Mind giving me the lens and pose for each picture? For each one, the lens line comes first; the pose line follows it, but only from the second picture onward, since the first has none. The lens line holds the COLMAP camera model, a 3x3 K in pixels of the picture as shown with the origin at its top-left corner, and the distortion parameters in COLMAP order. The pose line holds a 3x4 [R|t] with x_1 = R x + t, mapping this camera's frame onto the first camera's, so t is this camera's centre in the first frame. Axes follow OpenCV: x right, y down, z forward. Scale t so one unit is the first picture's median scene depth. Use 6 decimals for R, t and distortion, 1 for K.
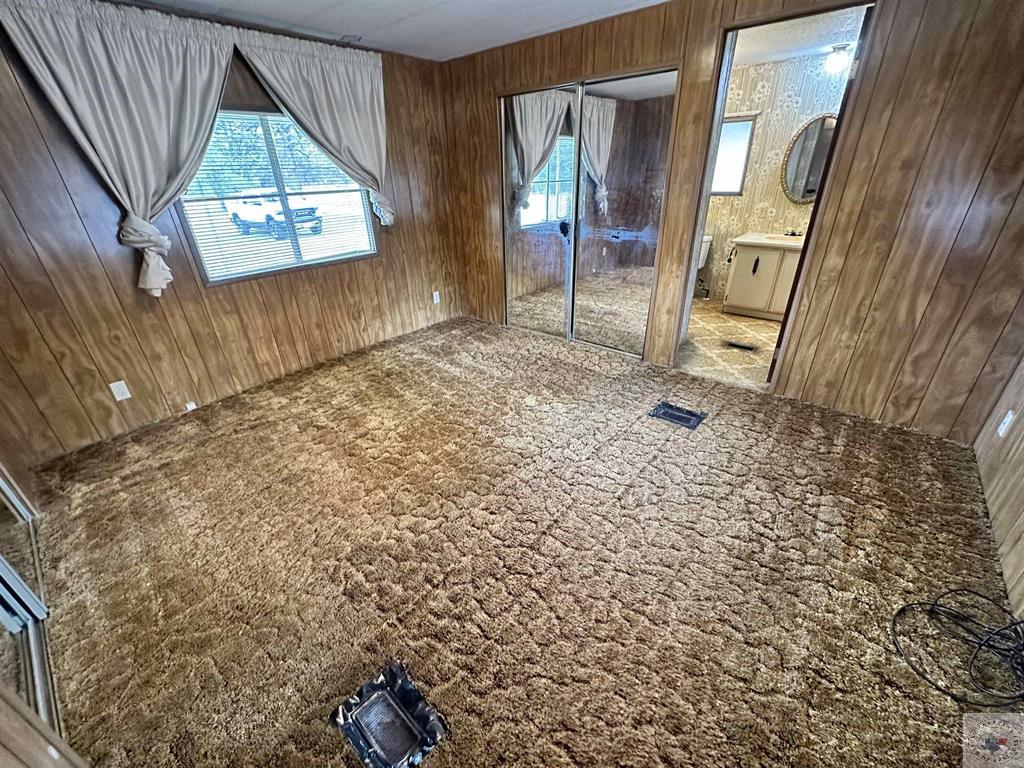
lens RADIAL K [[417.0, 0, 510.1], [0, 417.0, 381.6], [0, 0, 1]] dist [-0.000524, 0.000135]
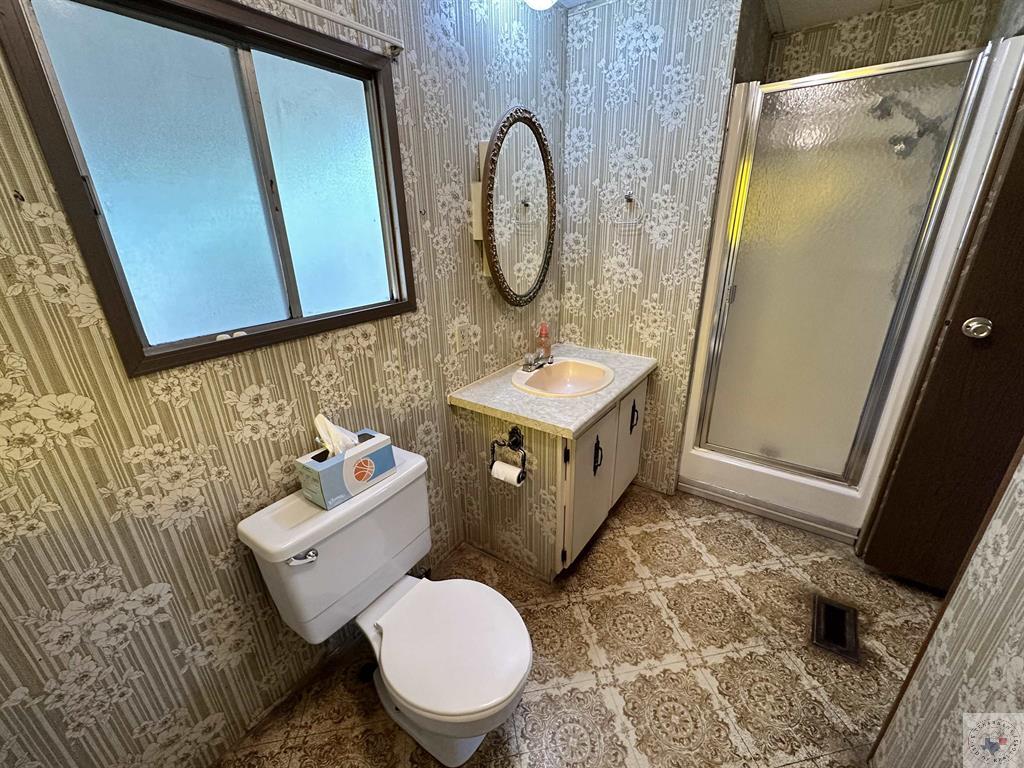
lens RADIAL K [[417.0, 0, 515.6], [0, 417.0, 381.3], [0, 0, 1]] dist [-0.000524, 0.000135]
pose [[-0.093302, -0.330246, 0.939272, 0.234711], [0.465432, 0.819495, 0.334366, -0.504531], [-0.880152, 0.468364, 0.077246, 0.991374]]
